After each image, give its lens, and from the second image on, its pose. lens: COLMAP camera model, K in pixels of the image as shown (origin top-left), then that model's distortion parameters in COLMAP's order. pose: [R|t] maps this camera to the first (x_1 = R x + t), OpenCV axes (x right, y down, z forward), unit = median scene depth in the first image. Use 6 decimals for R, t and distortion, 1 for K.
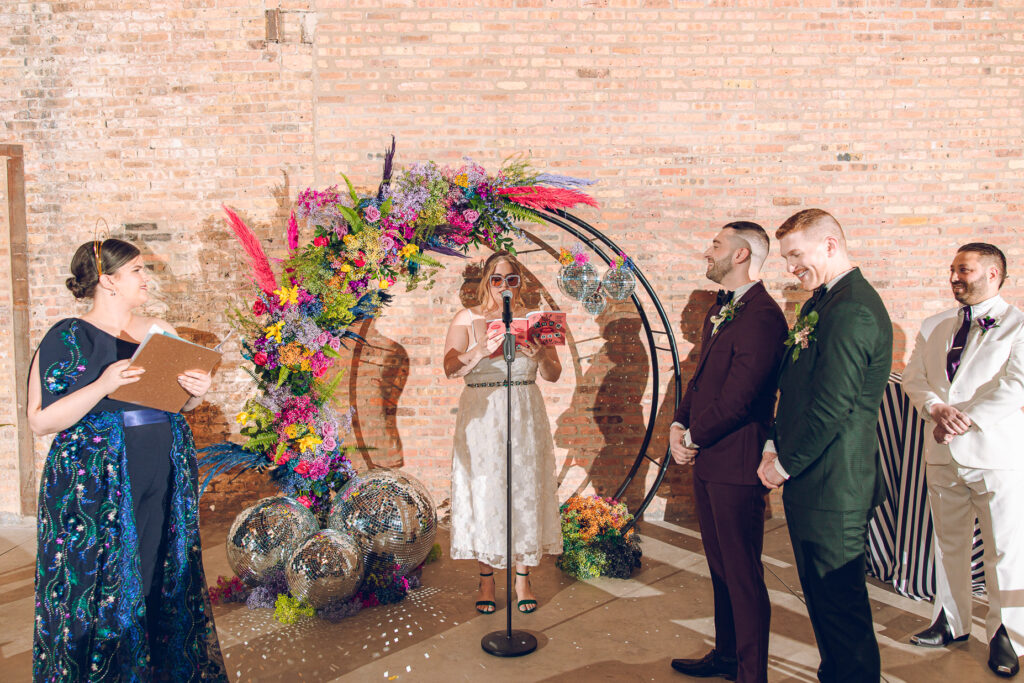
lens RADIAL K [[911.4, 0, 532.7], [0, 911.4, 359.1], [0, 0, 1]] dist [0.007989, 0.003026]
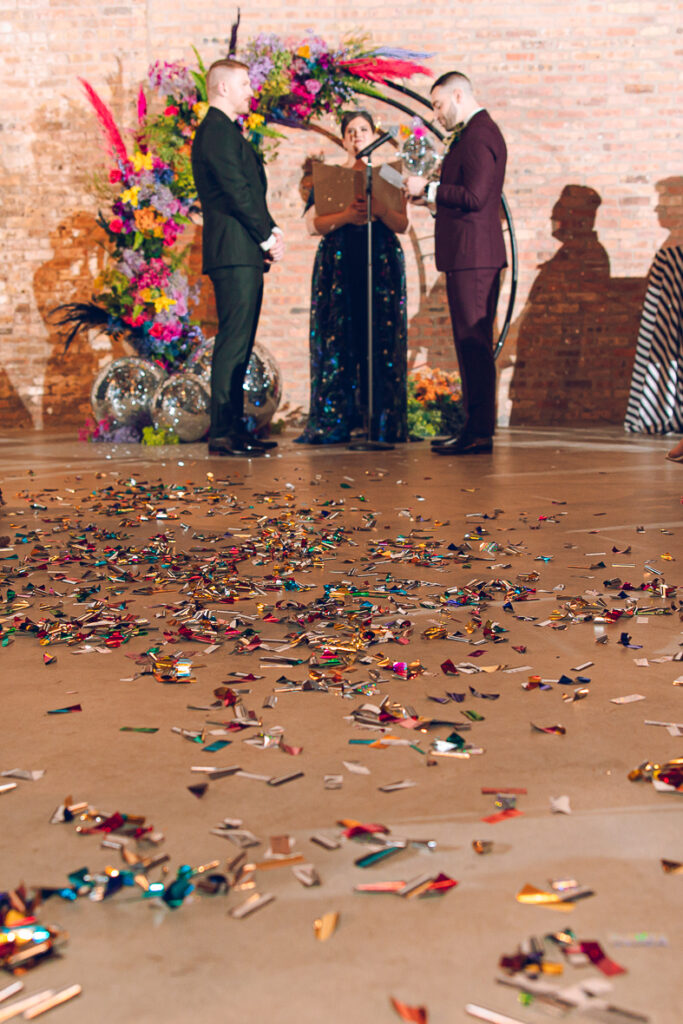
lens RADIAL K [[1261.1, 0, 365.2], [0, 1261.1, 513.5], [0, 0, 1]] dist [0.008473, 0.000000]
pose [[0.999909, 0.000656, -0.013505, 0.009115], [0.000624, 0.995525, 0.094502, 0.150002], [0.013506, -0.094501, 0.995433, -0.377544]]
